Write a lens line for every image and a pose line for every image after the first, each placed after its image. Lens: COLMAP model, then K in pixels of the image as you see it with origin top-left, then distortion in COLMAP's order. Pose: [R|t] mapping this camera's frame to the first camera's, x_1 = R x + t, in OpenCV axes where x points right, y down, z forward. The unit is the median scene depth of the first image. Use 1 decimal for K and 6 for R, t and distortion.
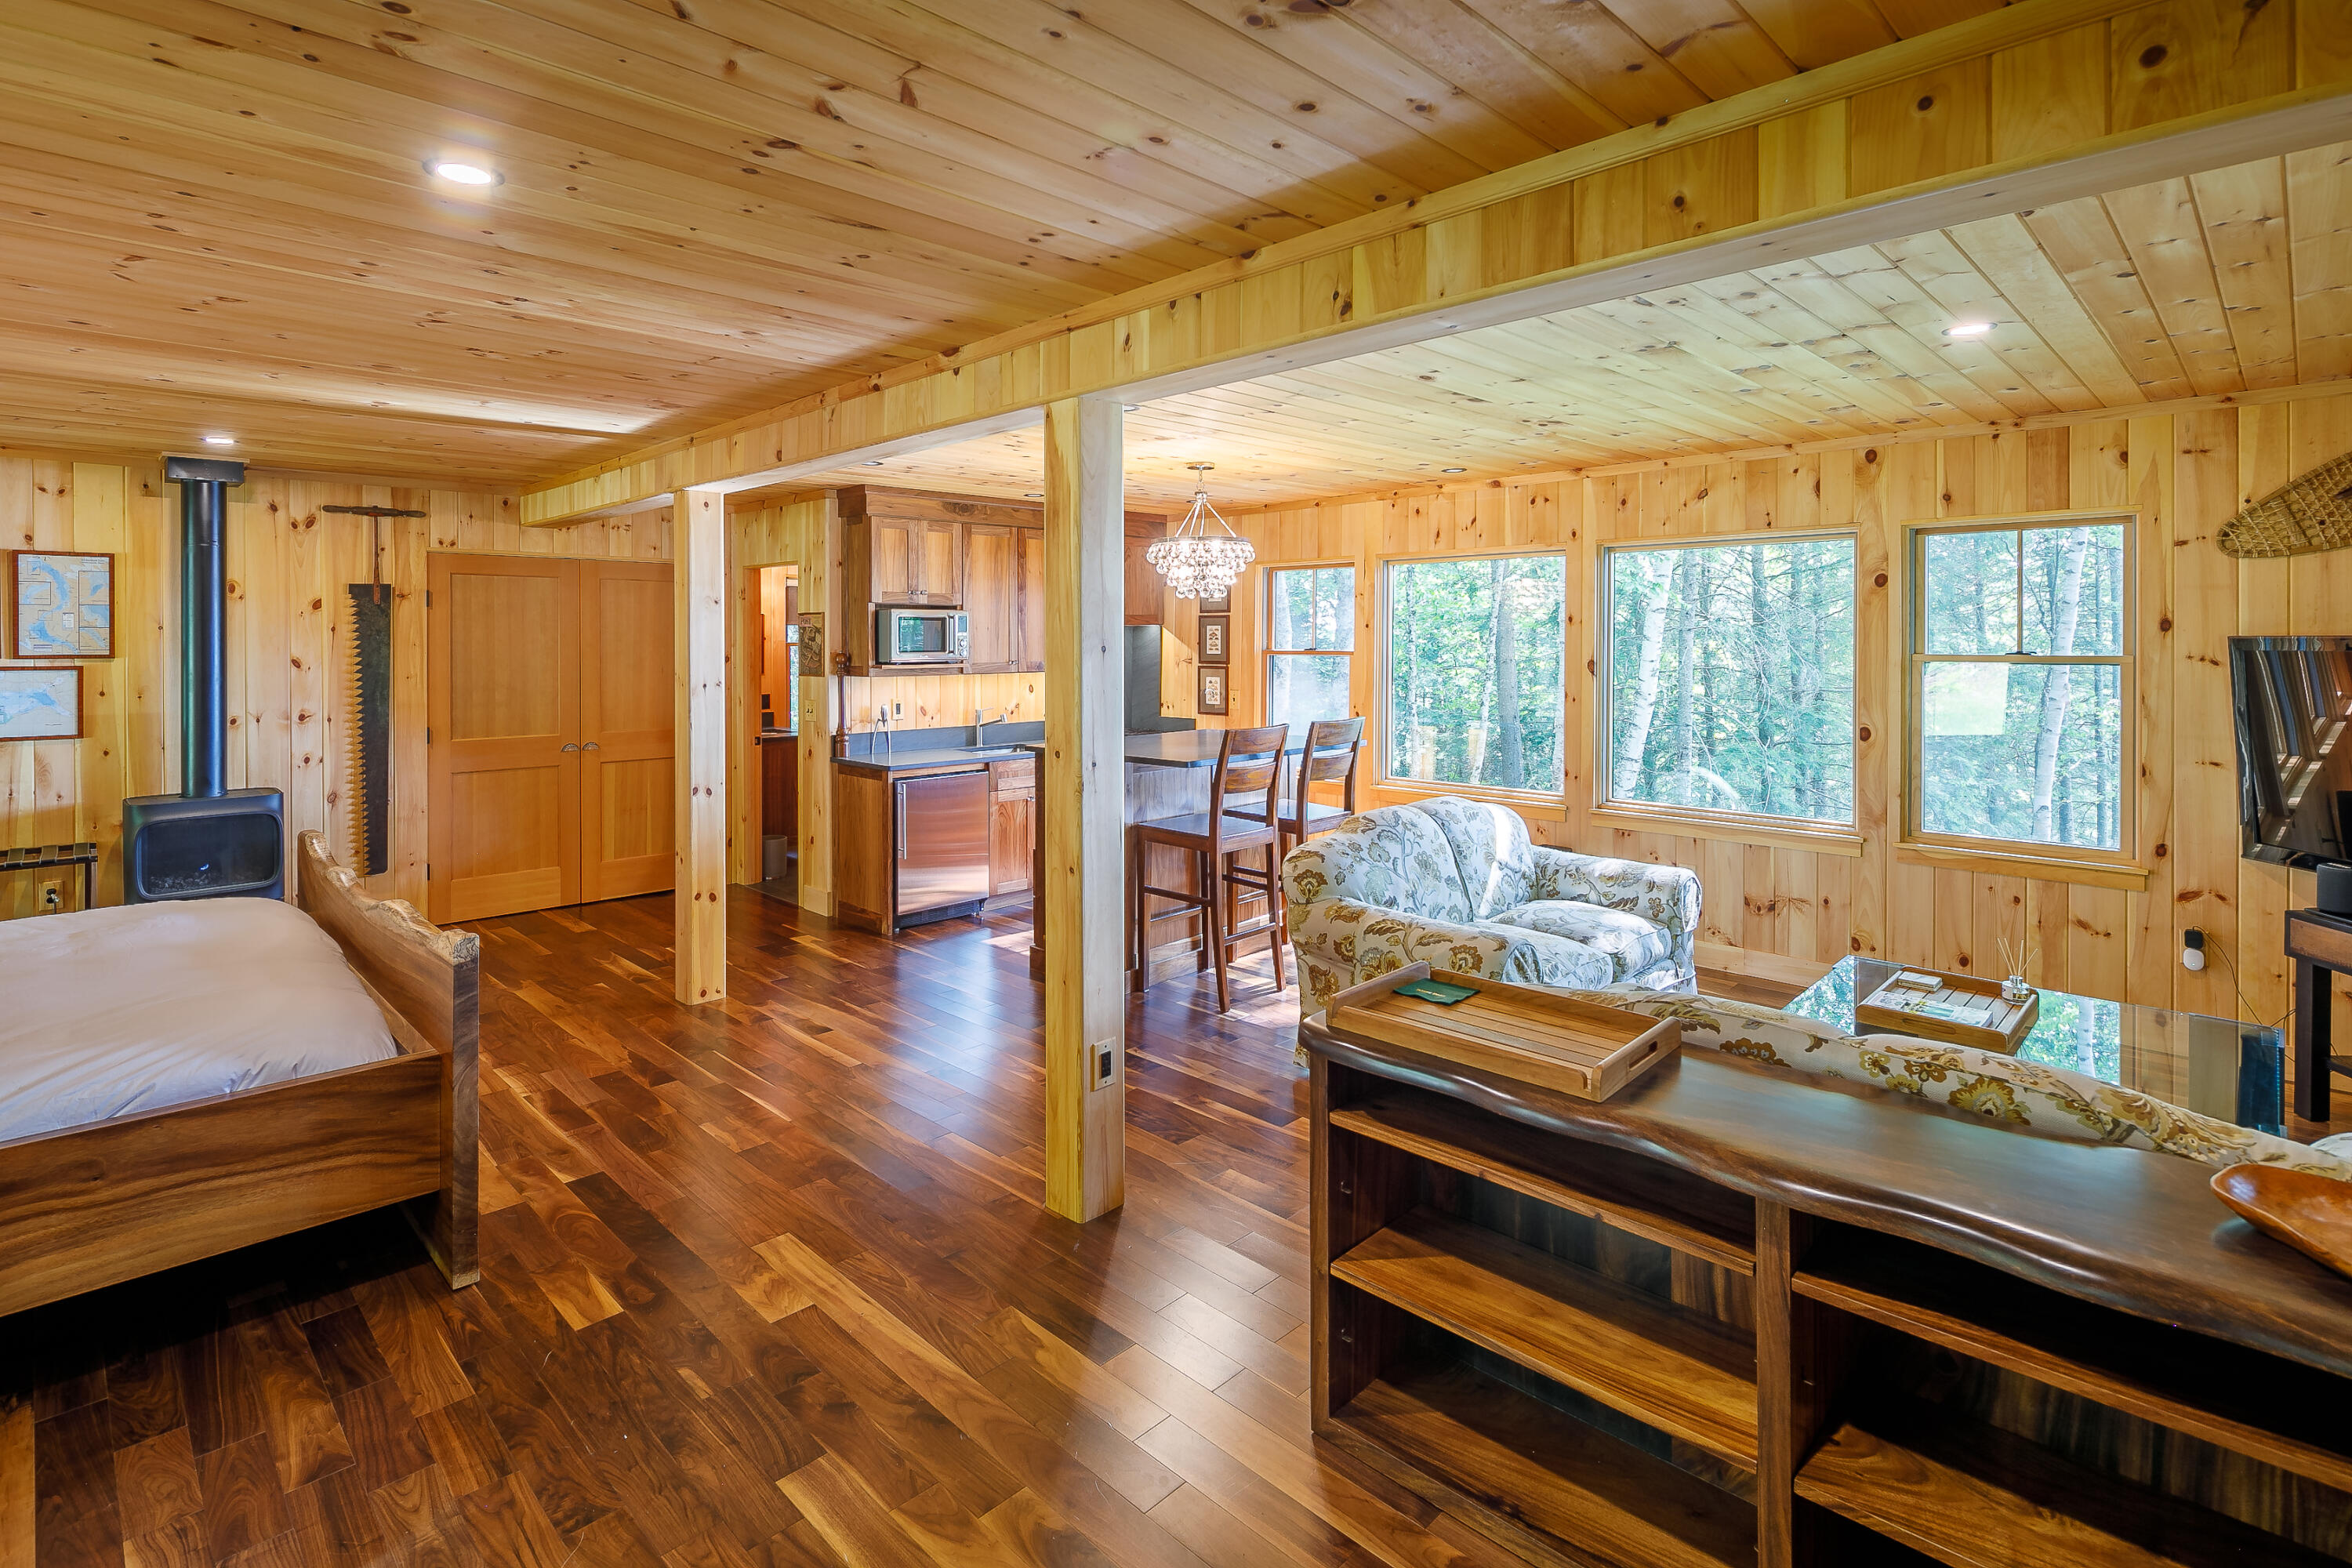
lens RADIAL K [[1123.6, 0, 1174.1], [0, 1123.6, 639.0], [0, 0, 1]] dist [0.005220, -0.004483]
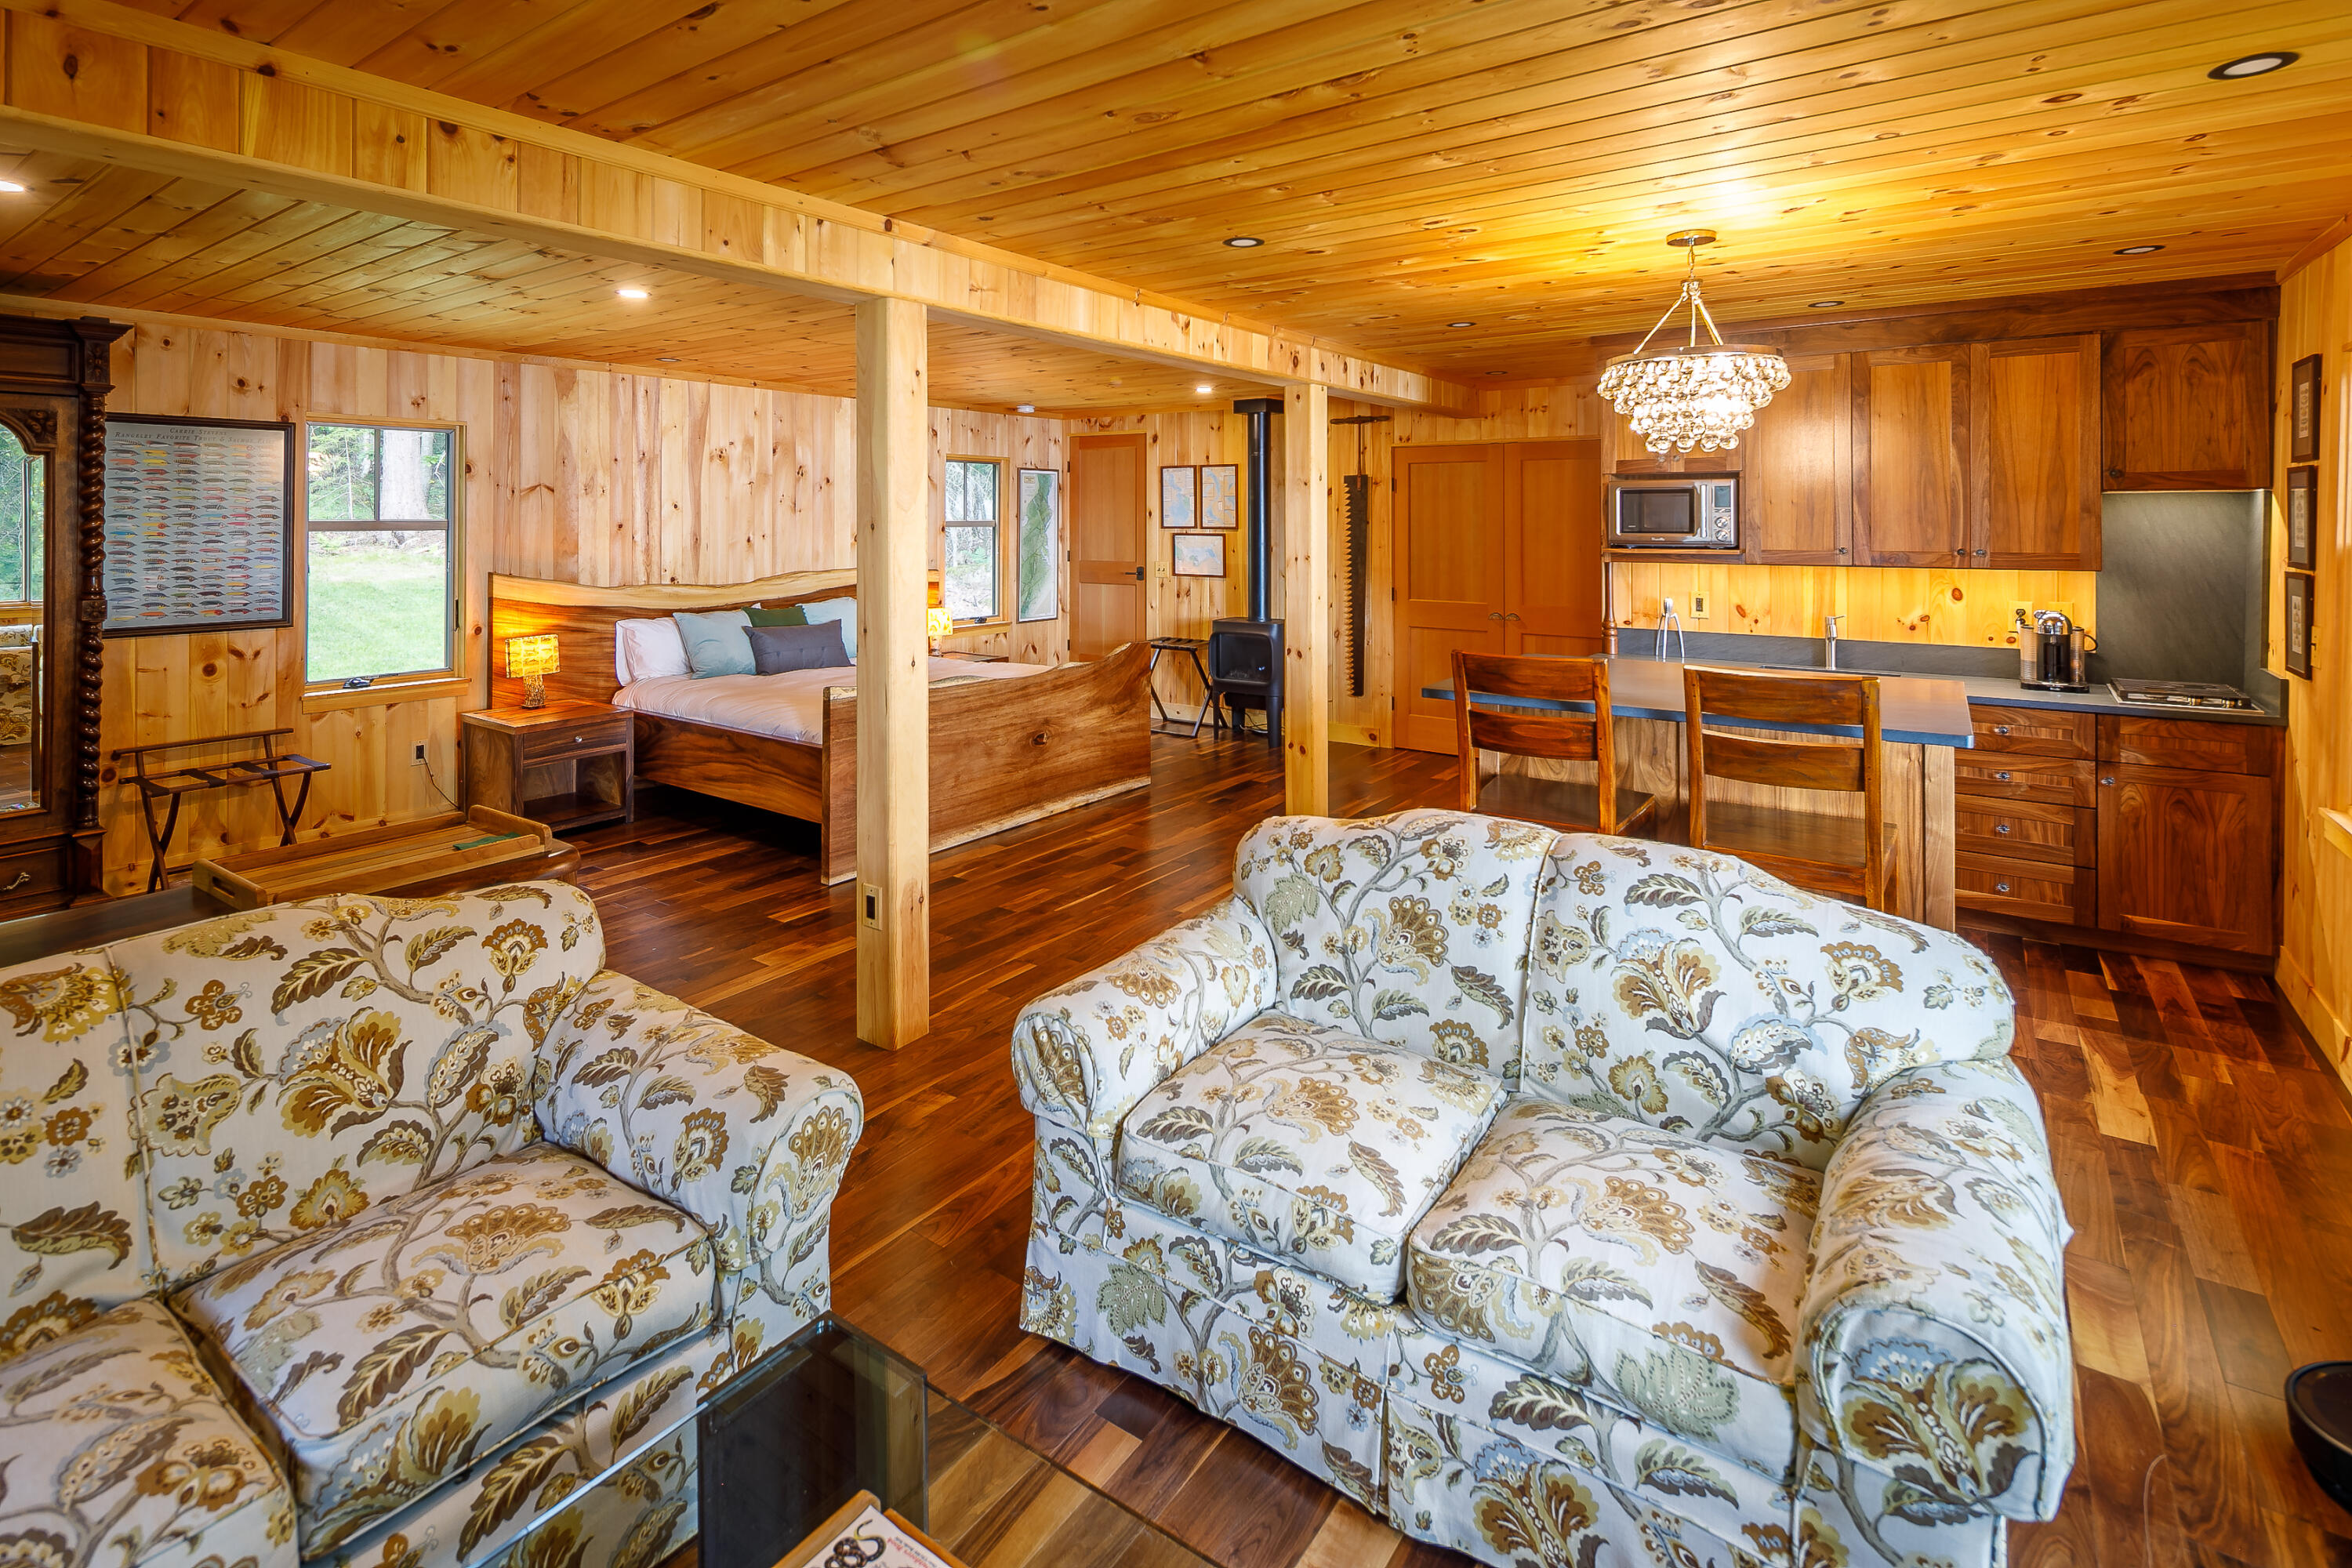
lens RADIAL K [[1115.2, 0, 1166.7], [0, 1115.2, 521.9], [0, 0, 1]] dist [0.006317, 0.000213]
pose [[0.162984, 0.003398, -0.986623, 0.529168], [-0.000002, 0.999994, 0.003444, 0.000976], [0.986629, -0.000559, 0.162983, 0.559016]]
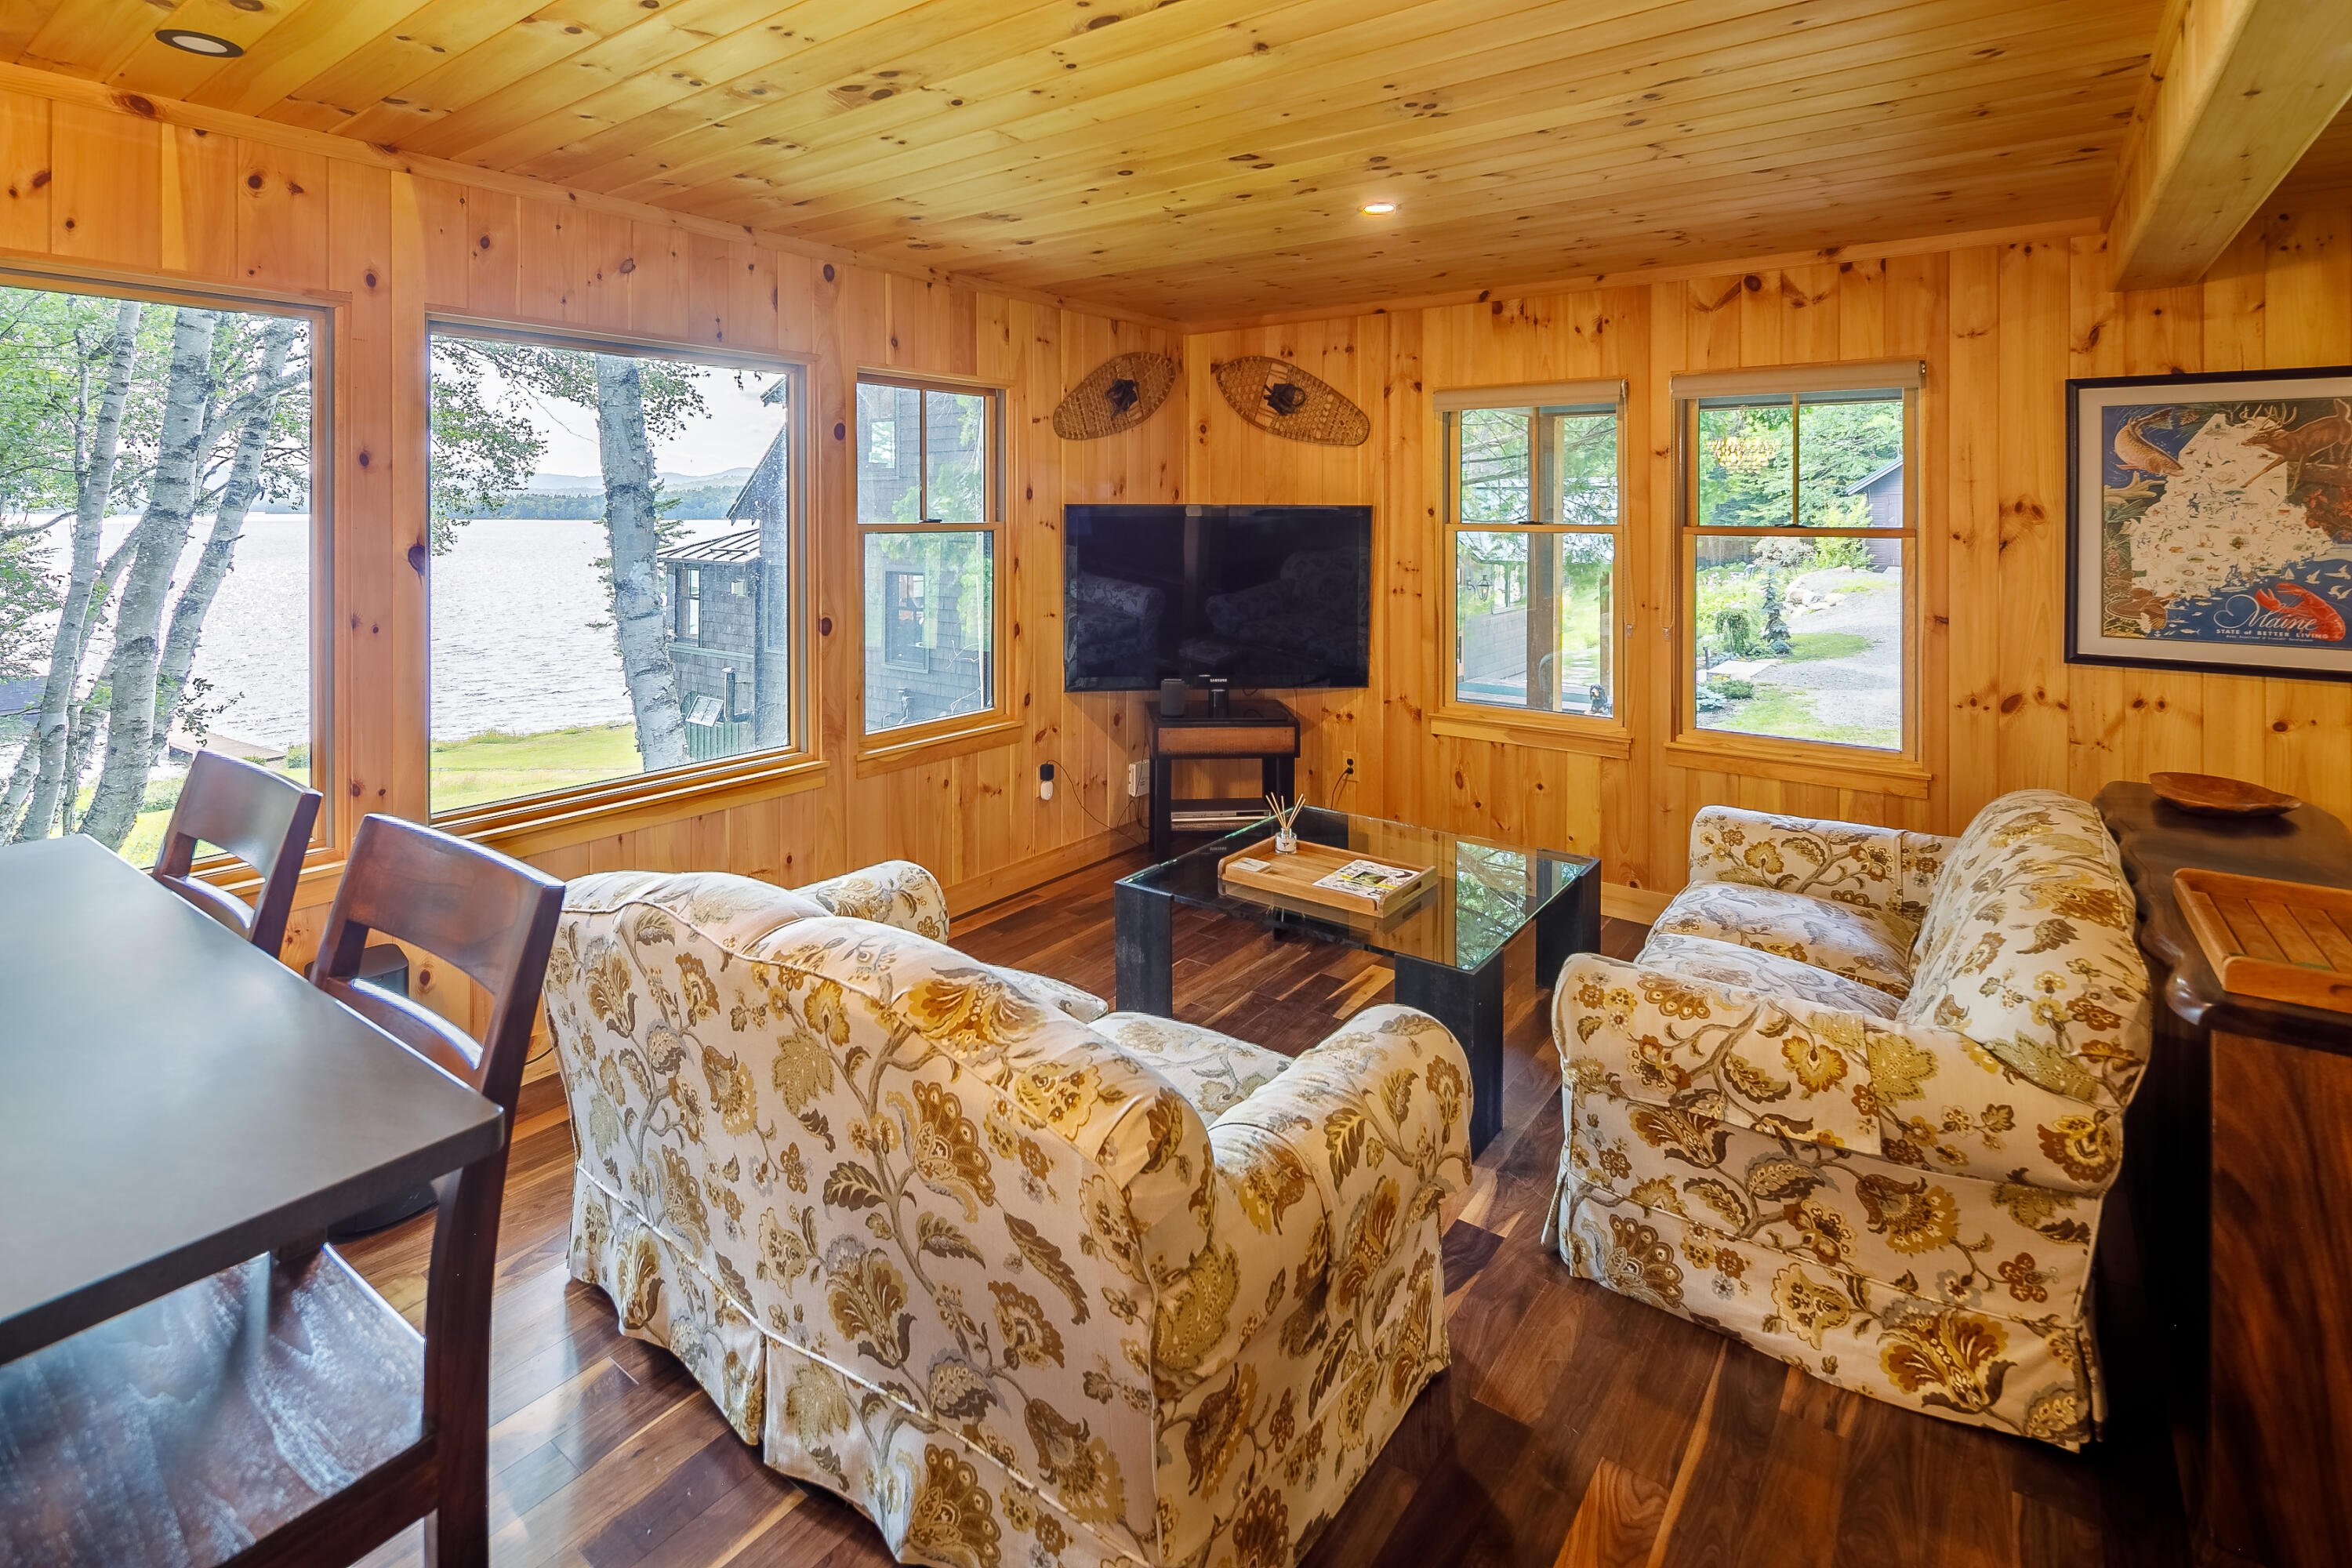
lens RADIAL K [[1123.6, 0, 1169.0], [0, 1123.6, 505.7], [0, 0, 1]] dist [0.005220, -0.004483]
pose [[-0.140748, 0.003735, 0.990038, -0.155516], [-0.003505, 0.999985, -0.004270, 0.002631], [-0.990039, -0.004071, -0.140733, 0.708499]]
